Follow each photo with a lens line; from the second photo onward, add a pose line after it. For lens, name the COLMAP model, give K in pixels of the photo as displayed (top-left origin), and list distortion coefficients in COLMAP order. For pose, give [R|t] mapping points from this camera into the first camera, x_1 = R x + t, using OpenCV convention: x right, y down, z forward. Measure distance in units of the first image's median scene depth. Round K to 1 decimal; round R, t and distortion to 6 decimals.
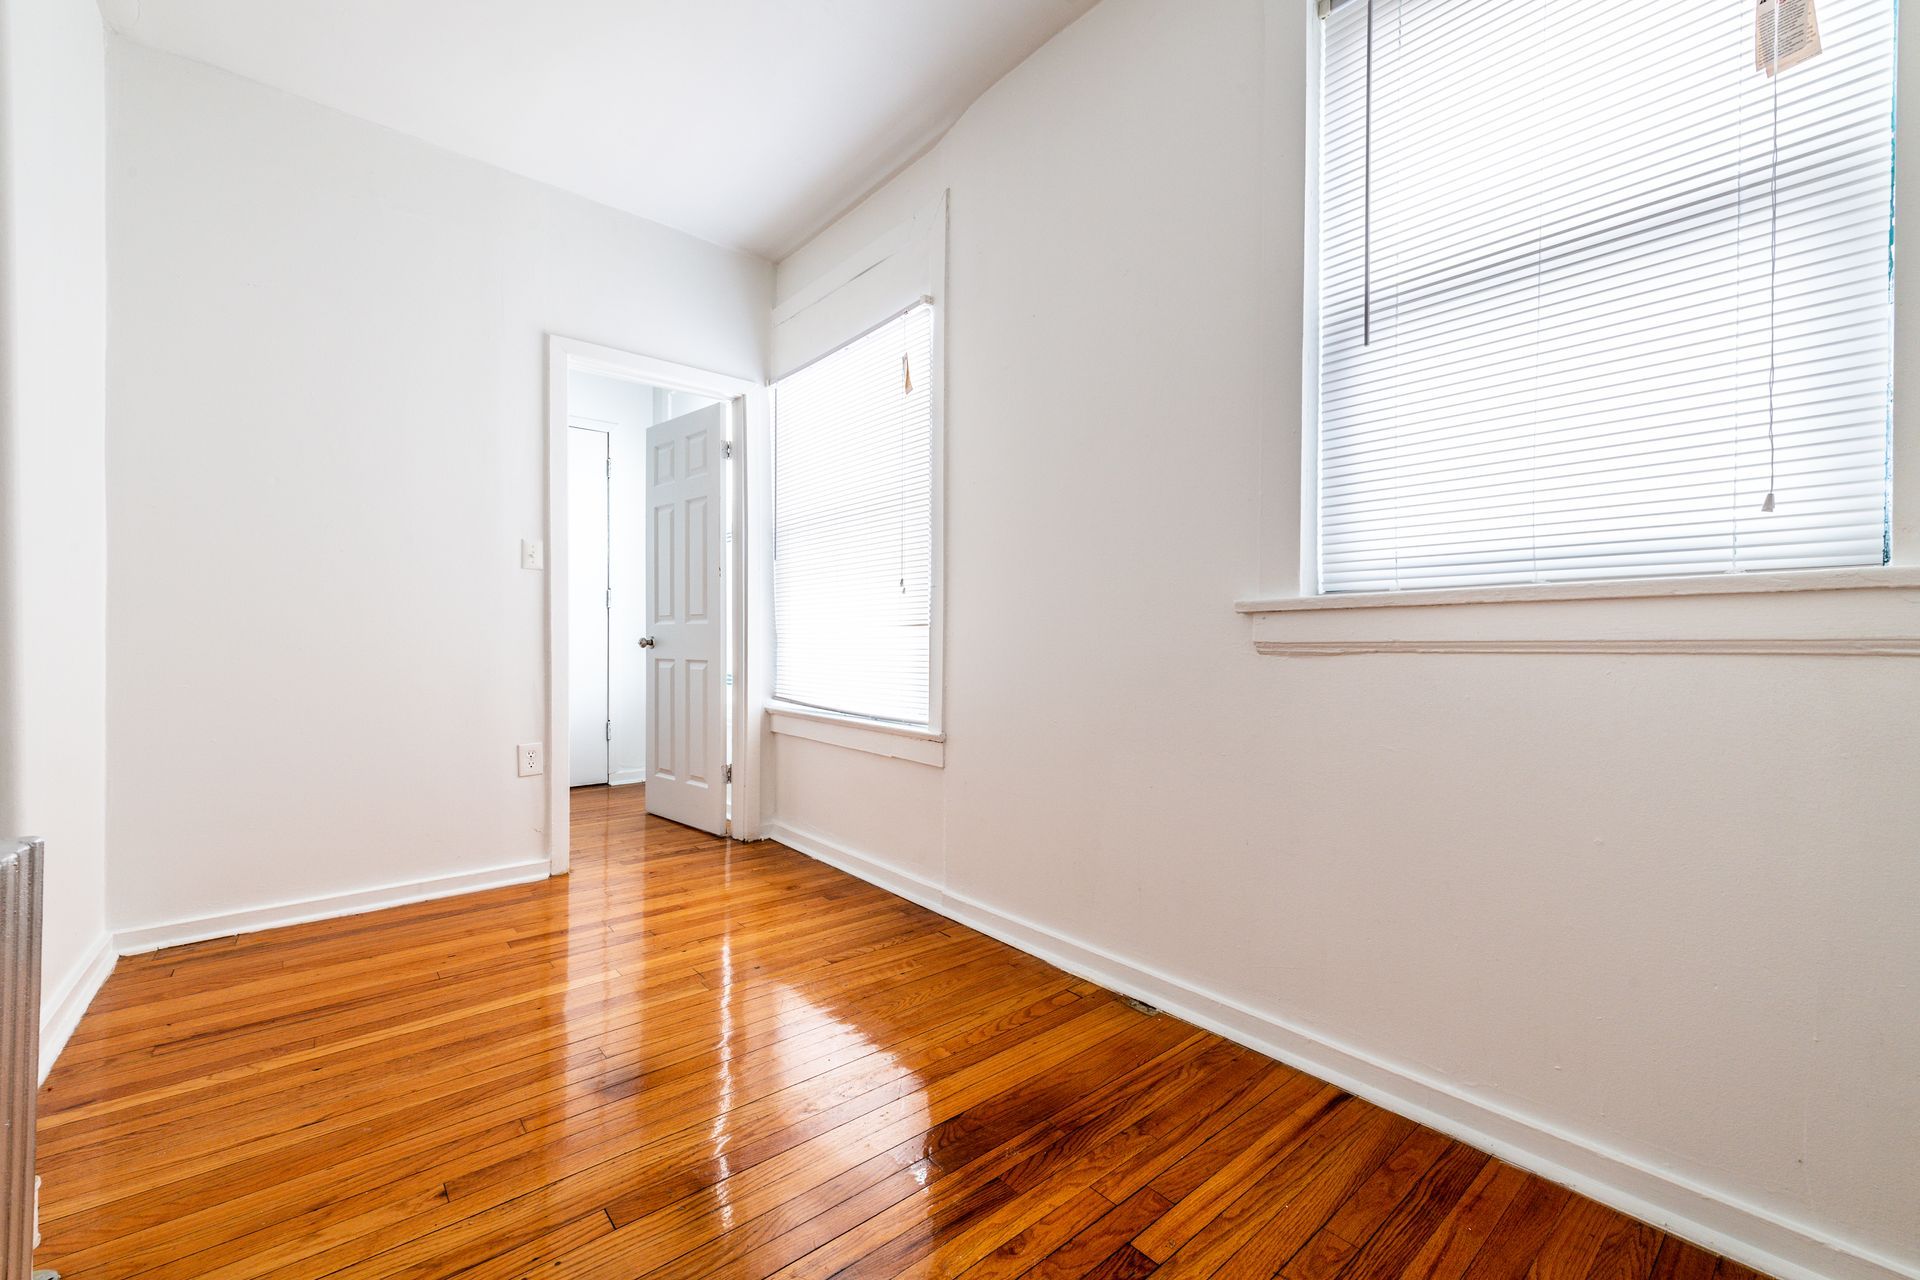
lens RADIAL K [[768.6, 0, 985.2], [0, 768.6, 640.0], [0, 0, 1]] dist [0.004431, -0.000172]
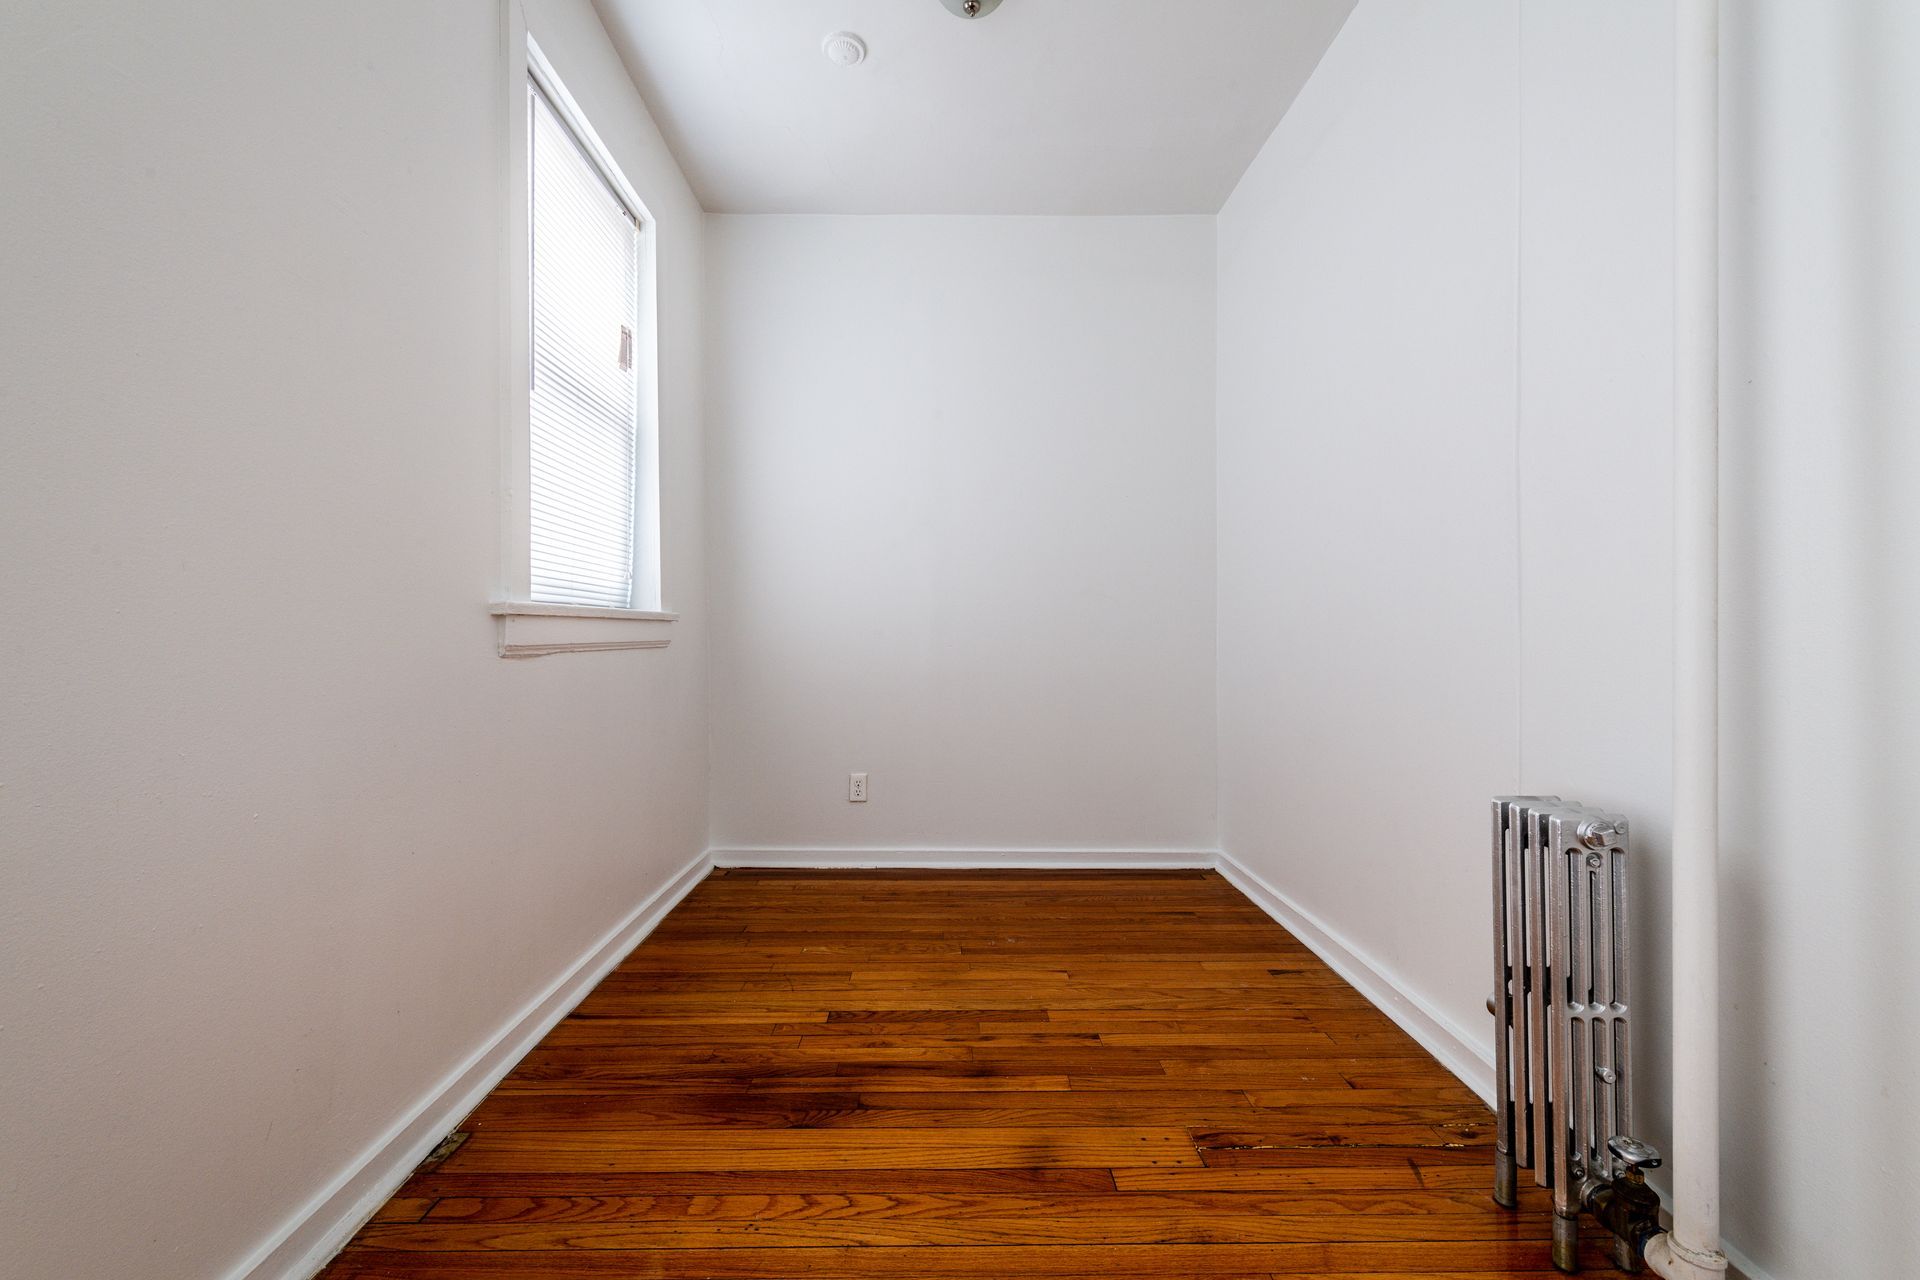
lens RADIAL K [[768.6, 0, 985.2], [0, 768.6, 640.0], [0, 0, 1]] dist [0.004431, -0.000172]
pose [[-0.777972, -0.006267, 0.628267, -0.881836], [-0.001272, 0.999964, 0.008400, -0.016448], [-0.628297, 0.005735, -0.777952, 1.683119]]
